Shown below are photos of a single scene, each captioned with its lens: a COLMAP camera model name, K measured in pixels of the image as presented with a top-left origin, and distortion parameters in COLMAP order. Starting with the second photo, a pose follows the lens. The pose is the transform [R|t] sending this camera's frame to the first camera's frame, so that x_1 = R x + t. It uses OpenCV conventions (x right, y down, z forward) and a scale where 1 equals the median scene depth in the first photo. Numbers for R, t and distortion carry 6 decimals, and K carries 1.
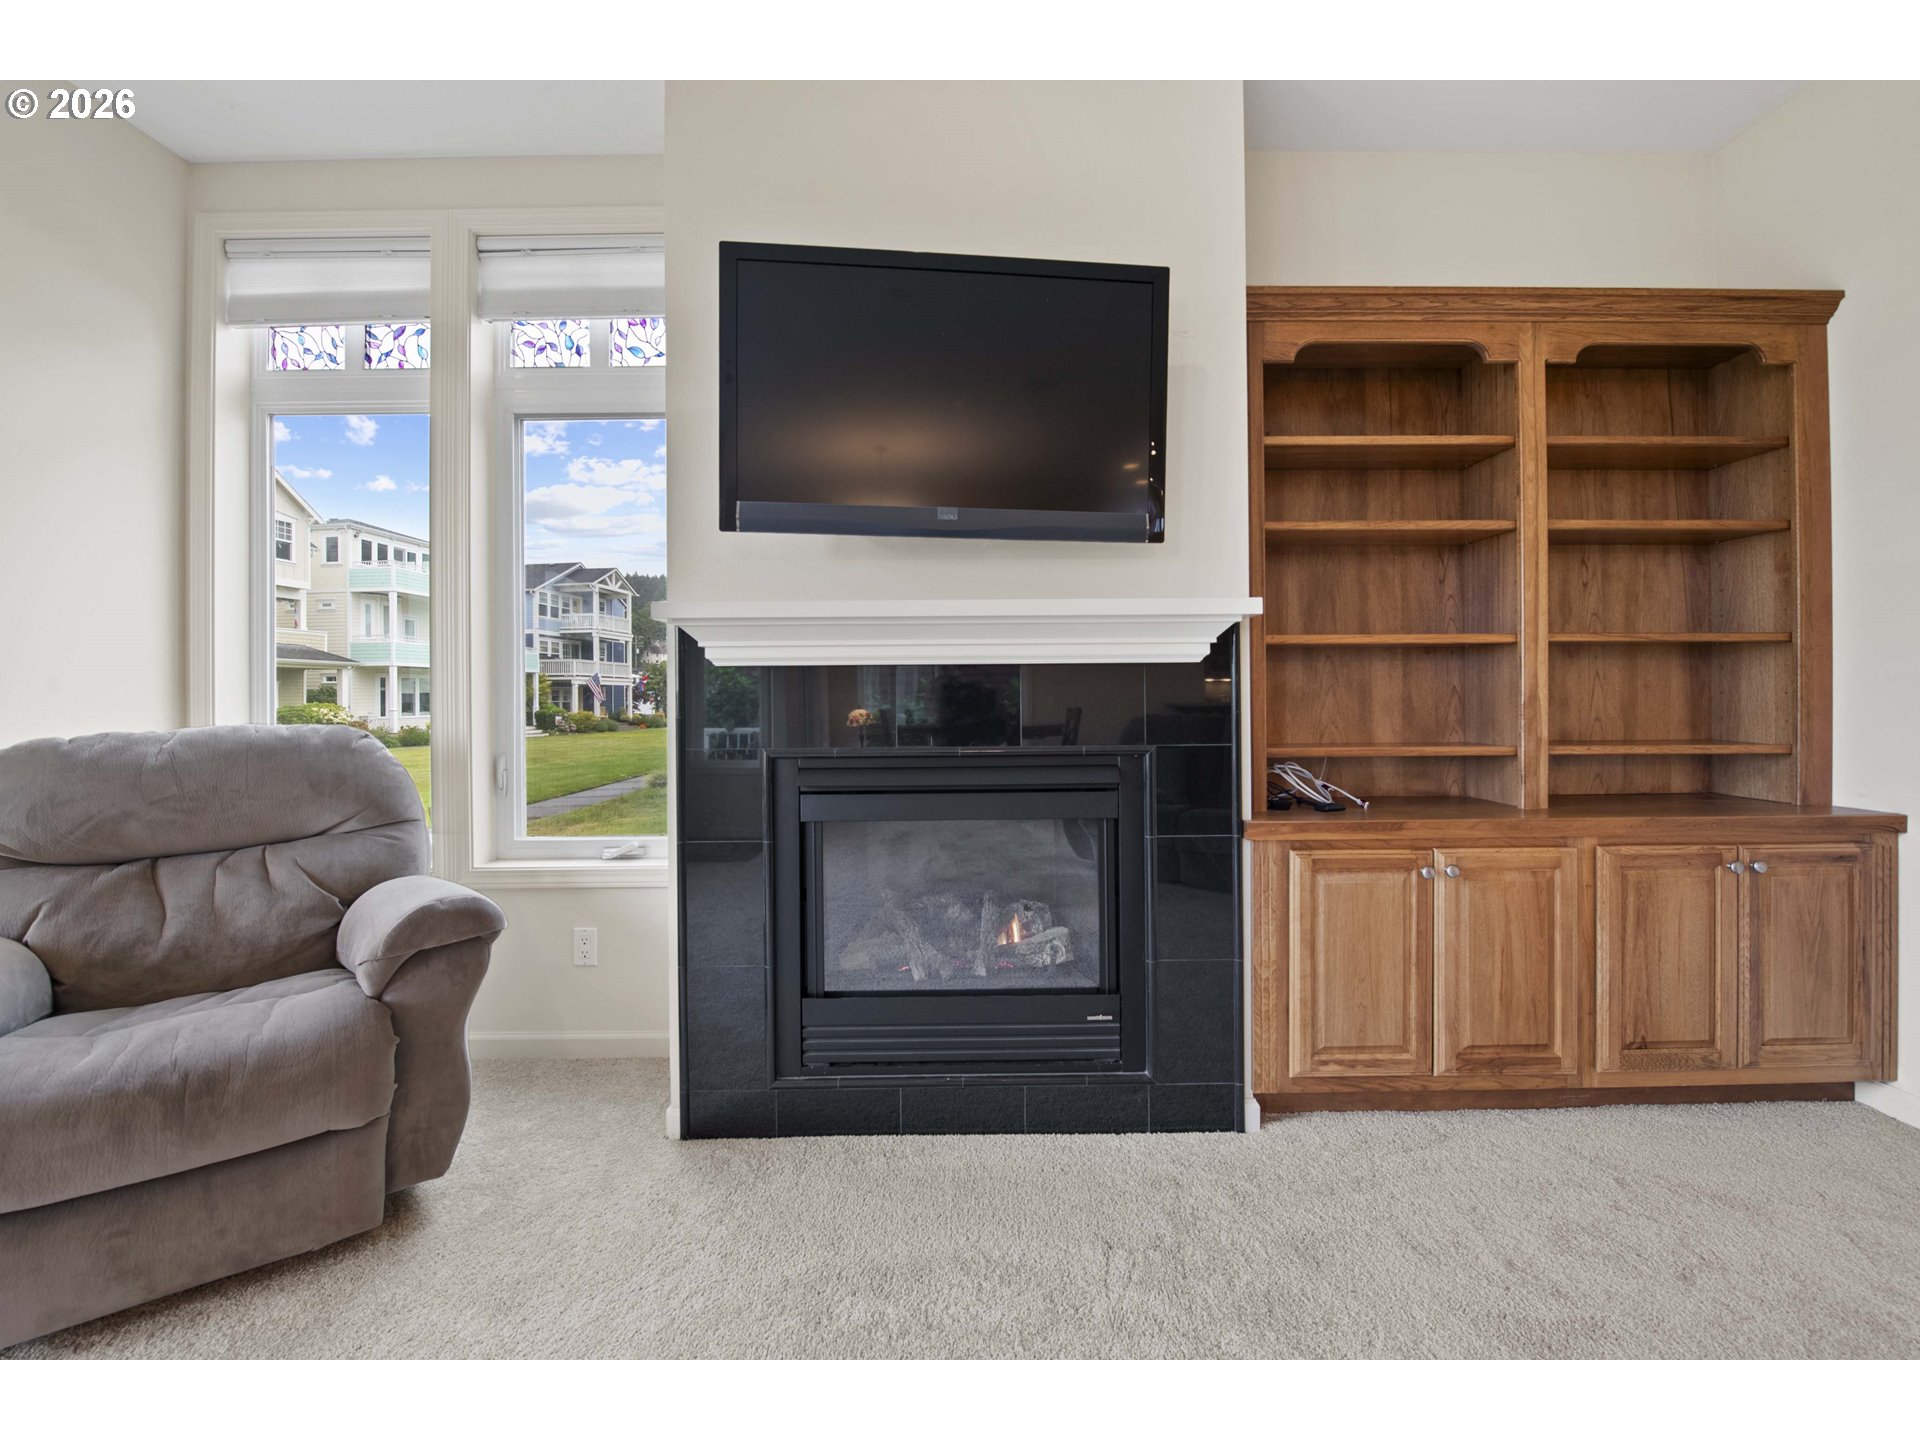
lens RADIAL K [[786.5, 0, 968.1], [0, 786.5, 690.9], [0, 0, 1]] dist [-0.009406, -0.000219]
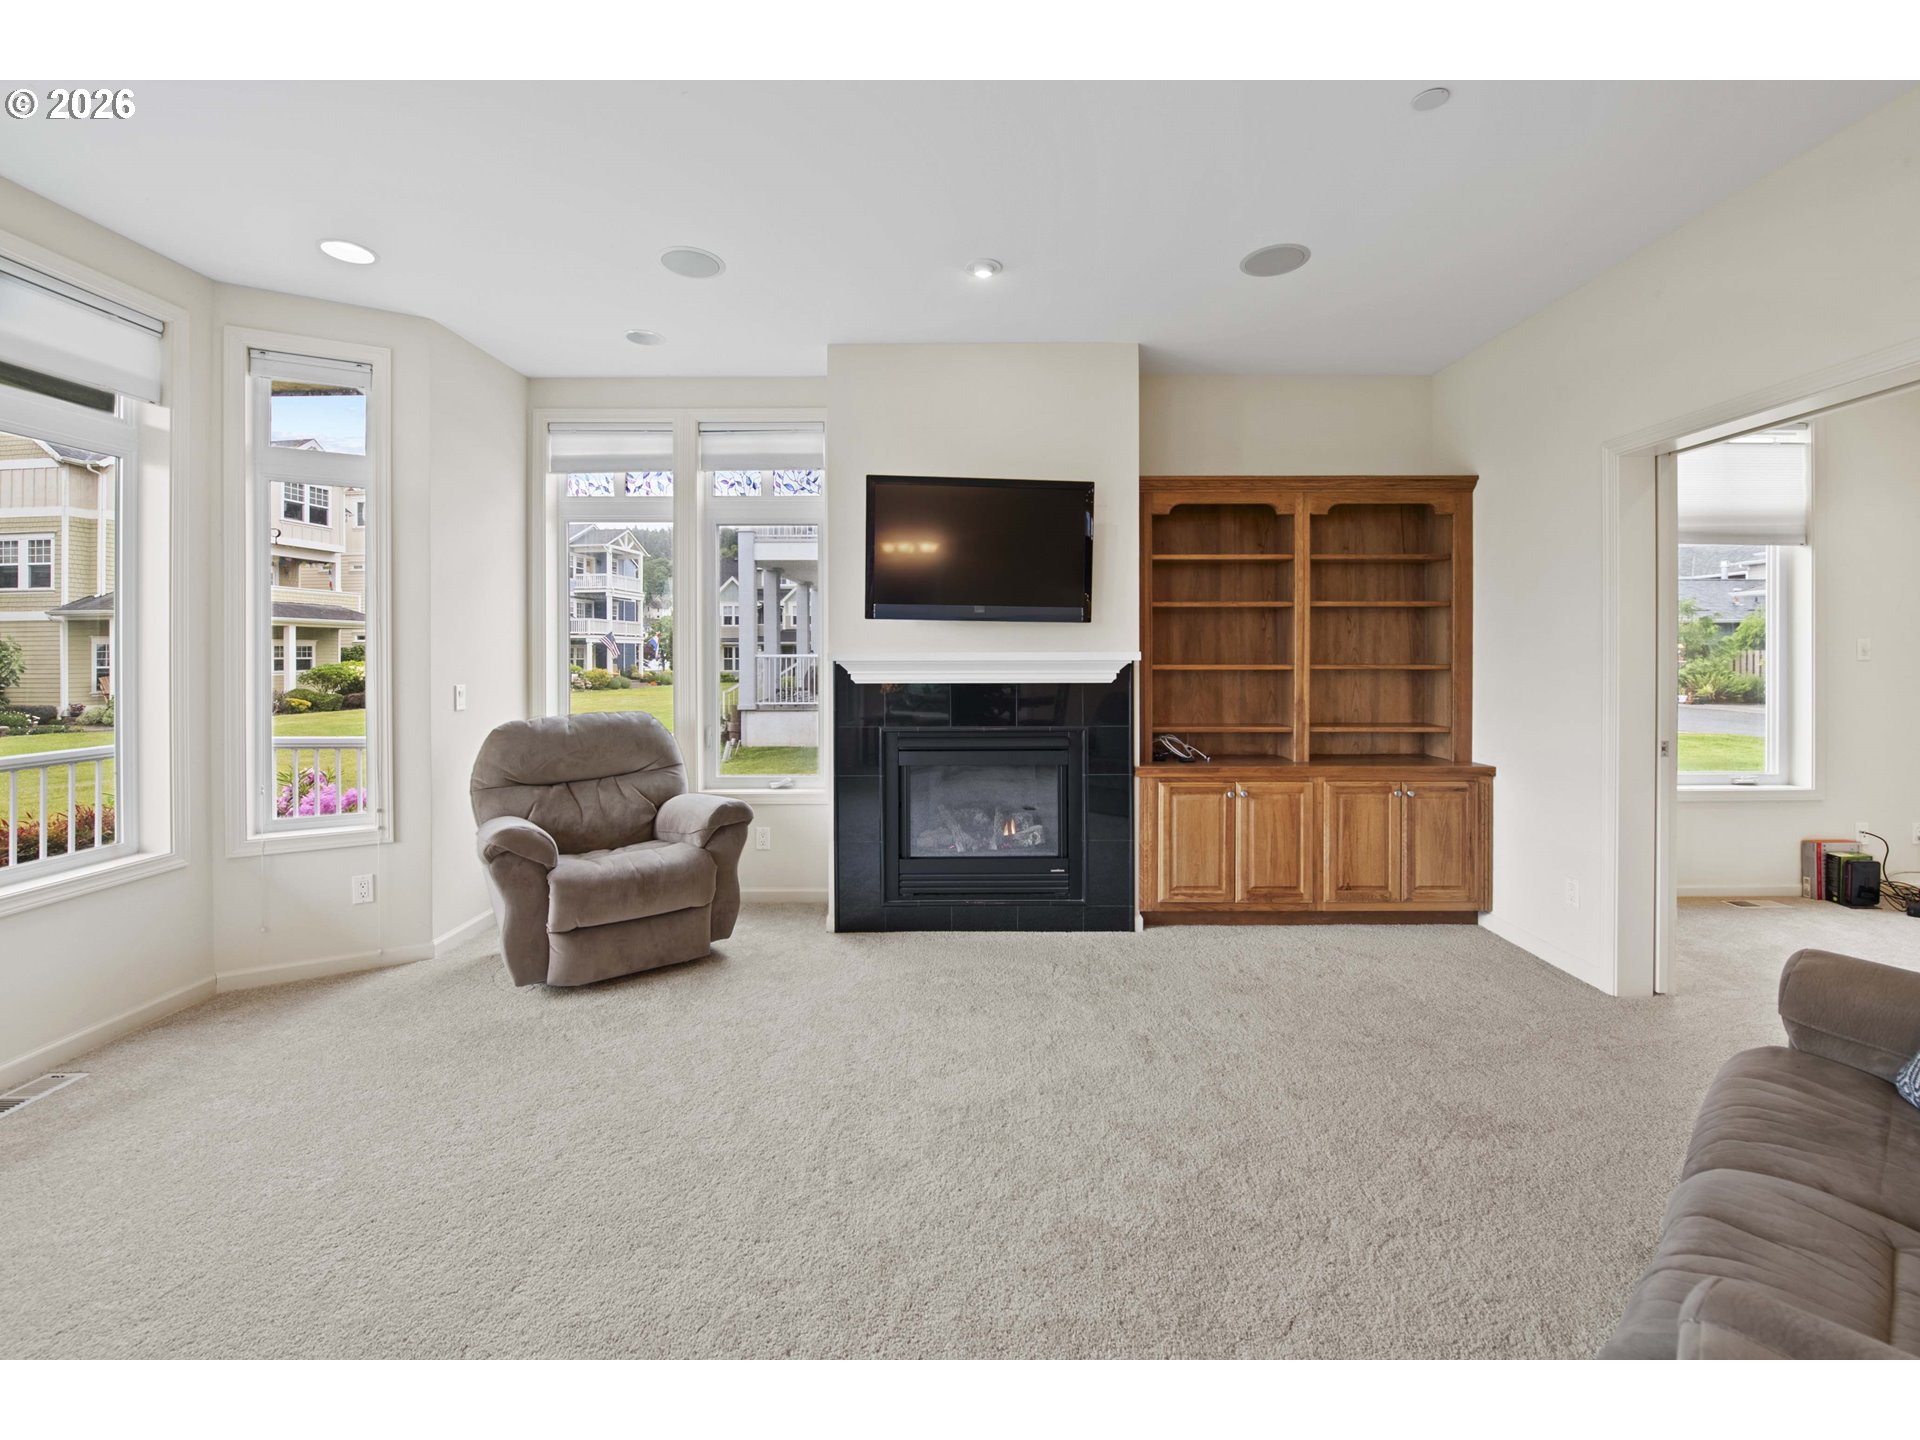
lens RADIAL K [[791.8, 0, 957.8], [0, 791.8, 668.6], [0, 0, 1]] dist [-0.000511, -0.000037]
pose [[0.999862, 0.004639, -0.015945, -0.041272], [-0.004211, 0.999632, 0.026781, -0.111301], [0.016063, -0.026710, 0.999514, -0.843326]]
